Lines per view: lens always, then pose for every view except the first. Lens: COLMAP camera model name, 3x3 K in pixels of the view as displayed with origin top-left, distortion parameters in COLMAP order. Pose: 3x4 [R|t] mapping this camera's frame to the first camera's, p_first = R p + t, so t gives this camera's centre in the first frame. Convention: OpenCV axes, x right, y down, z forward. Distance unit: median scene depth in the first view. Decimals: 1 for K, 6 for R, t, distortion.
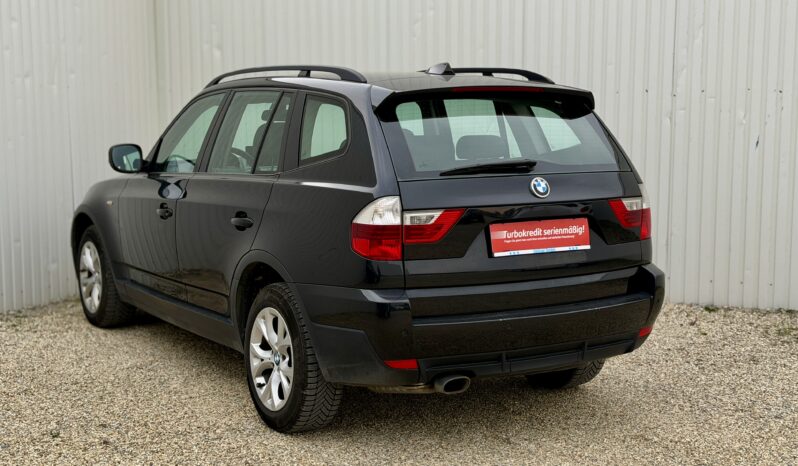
lens RADIAL K [[1174.7, 0, 398.1], [0, 1174.7, 236.6], [0, 0, 1]] dist [0.141383, 0.000000]
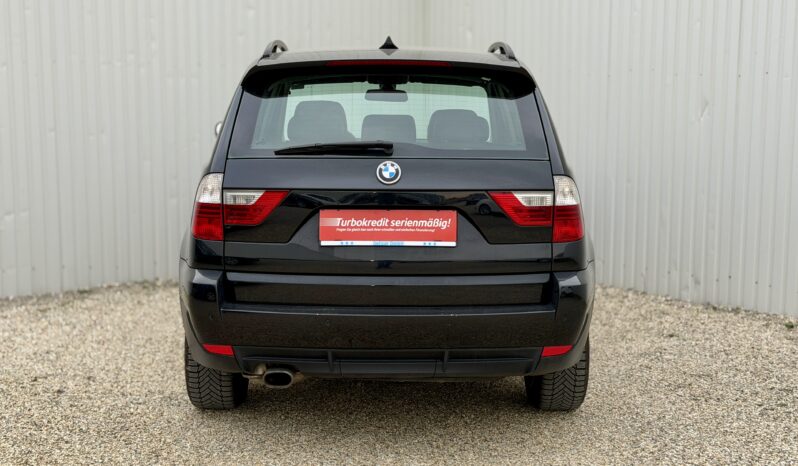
lens RADIAL K [[1174.7, 0, 397.5], [0, 1174.7, 224.9], [0, 0, 1]] dist [0.141383, 0.000000]
pose [[0.854699, 0.066377, -0.514862, 0.586390], [-0.066784, 0.997610, 0.017749, -0.018317], [0.514809, 0.019214, 0.857089, 0.237829]]
